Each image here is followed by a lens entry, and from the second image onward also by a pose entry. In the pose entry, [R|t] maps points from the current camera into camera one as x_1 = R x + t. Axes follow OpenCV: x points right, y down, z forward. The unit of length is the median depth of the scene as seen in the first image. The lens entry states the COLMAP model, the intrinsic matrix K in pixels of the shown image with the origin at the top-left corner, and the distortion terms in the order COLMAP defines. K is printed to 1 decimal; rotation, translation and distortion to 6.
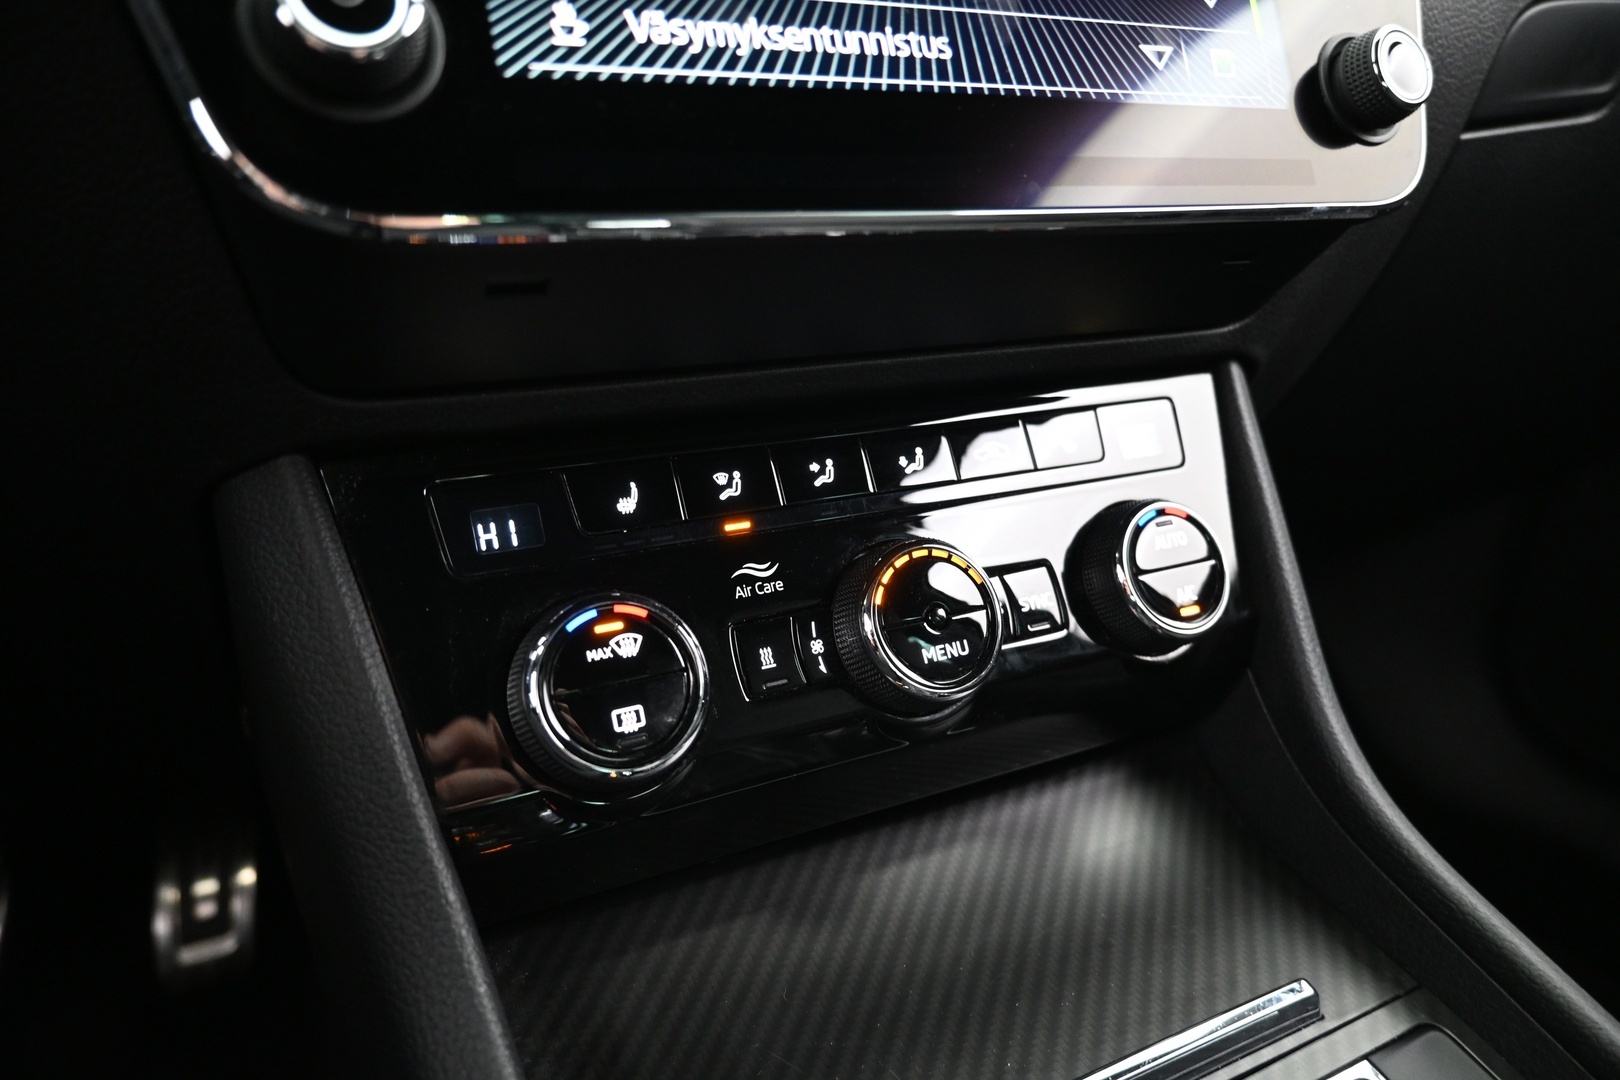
lens RADIAL K [[1113.3, 0, 810.0], [0, 1113.3, 540.0], [0, 0, 1]] dist [0.001568, -0.003370]
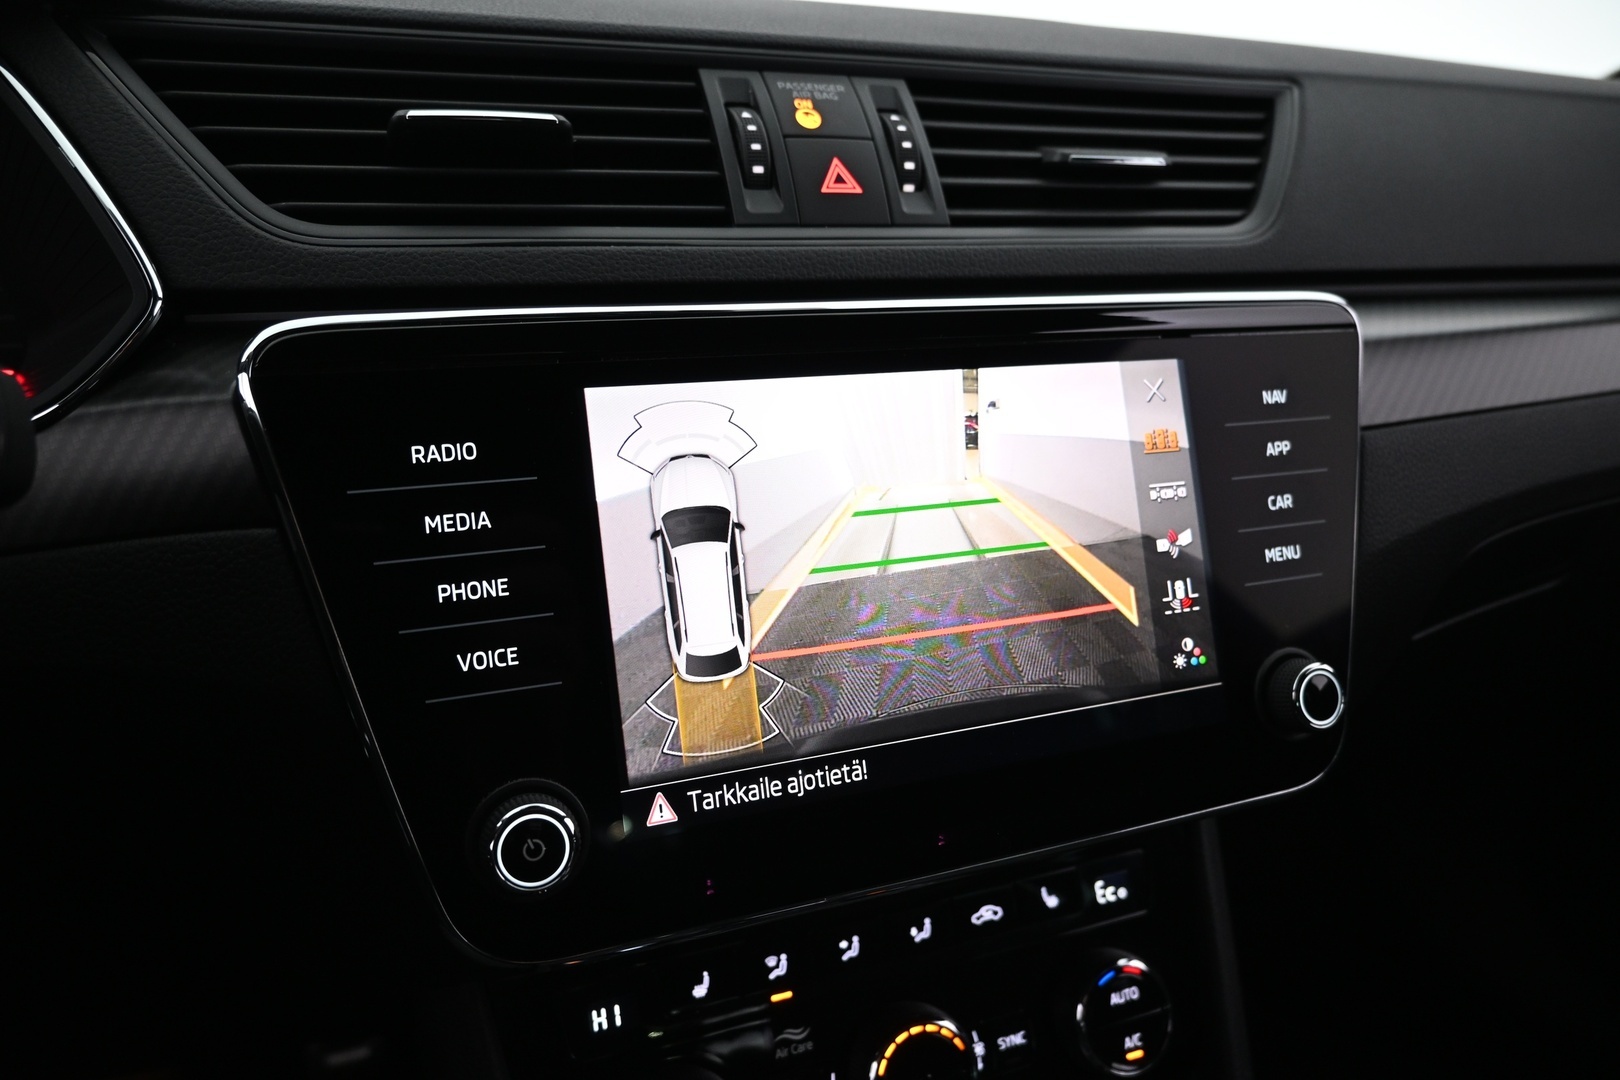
lens RADIAL K [[1113.3, 0, 810.0], [0, 1113.3, 540.0], [0, 0, 1]] dist [0.001568, -0.003370]
pose [[0.994392, 0.062879, -0.085039, 0.052877], [-0.060405, 0.997681, 0.031366, -0.661485], [0.086814, -0.026053, 0.995884, -0.347798]]
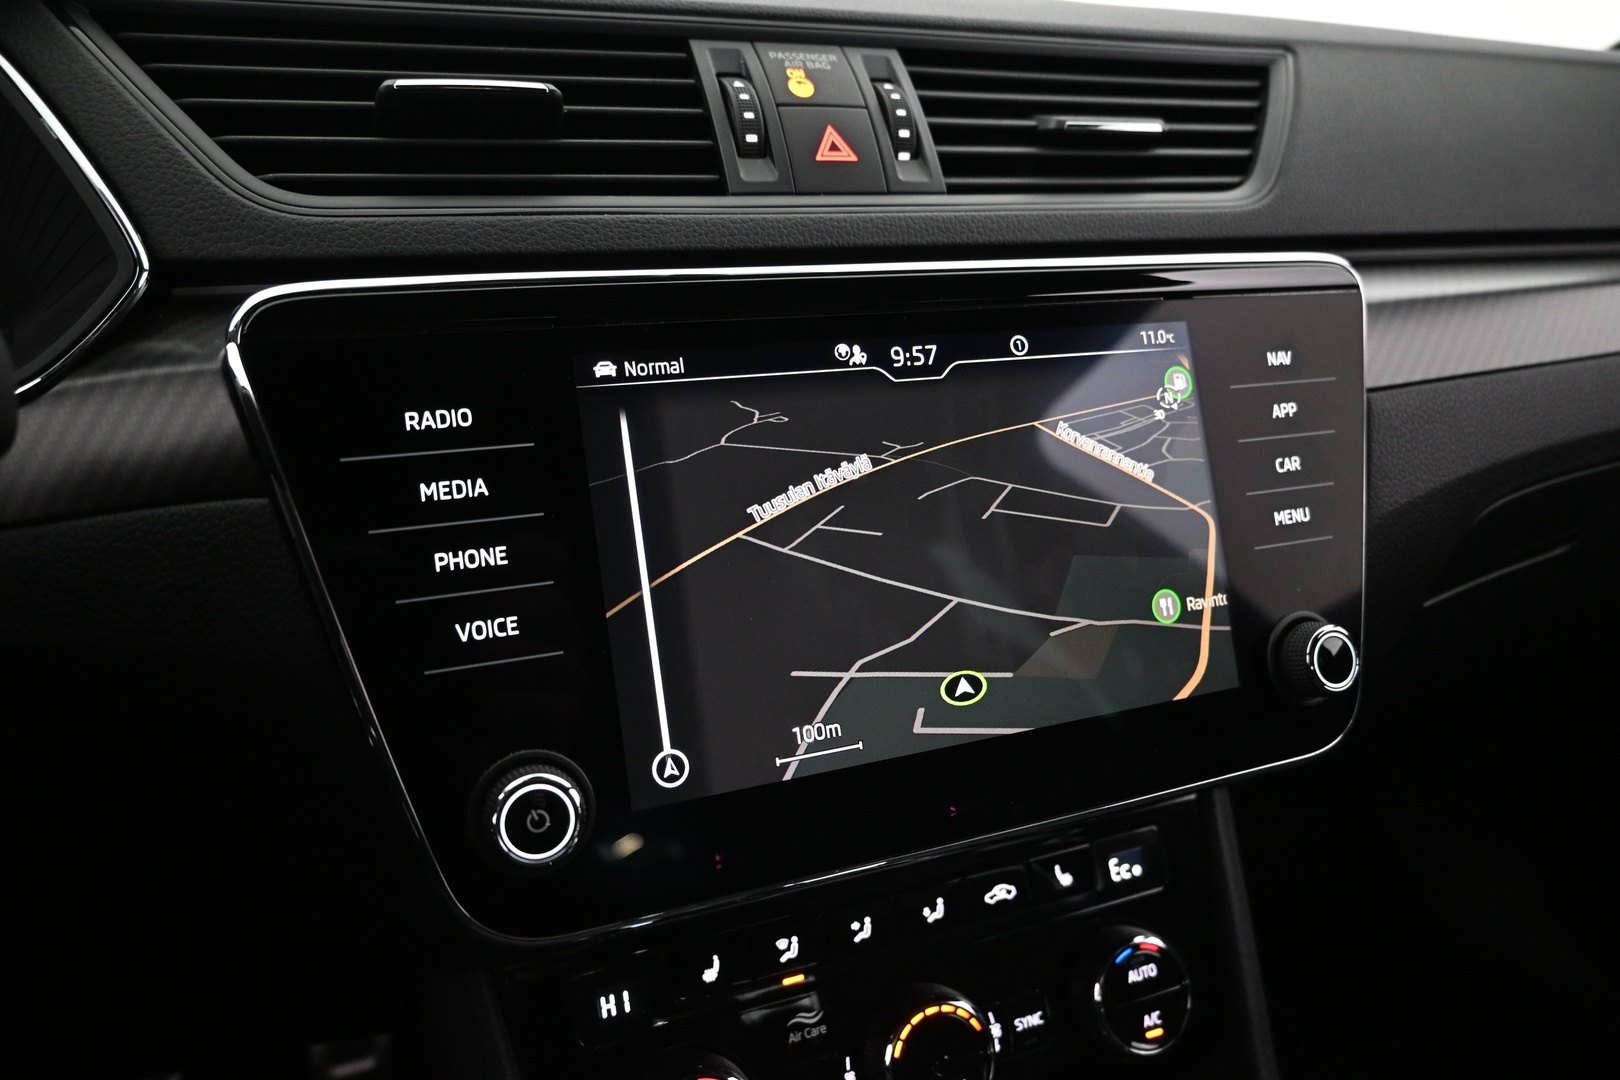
lens RADIAL K [[1113.3, 0, 810.0], [0, 1113.3, 540.0], [0, 0, 1]] dist [0.001568, -0.003370]
pose [[0.995739, 0.039883, -0.083143, 0.046842], [-0.038387, 0.999072, 0.019508, -0.609710], [0.083844, -0.016233, 0.996347, -0.327535]]
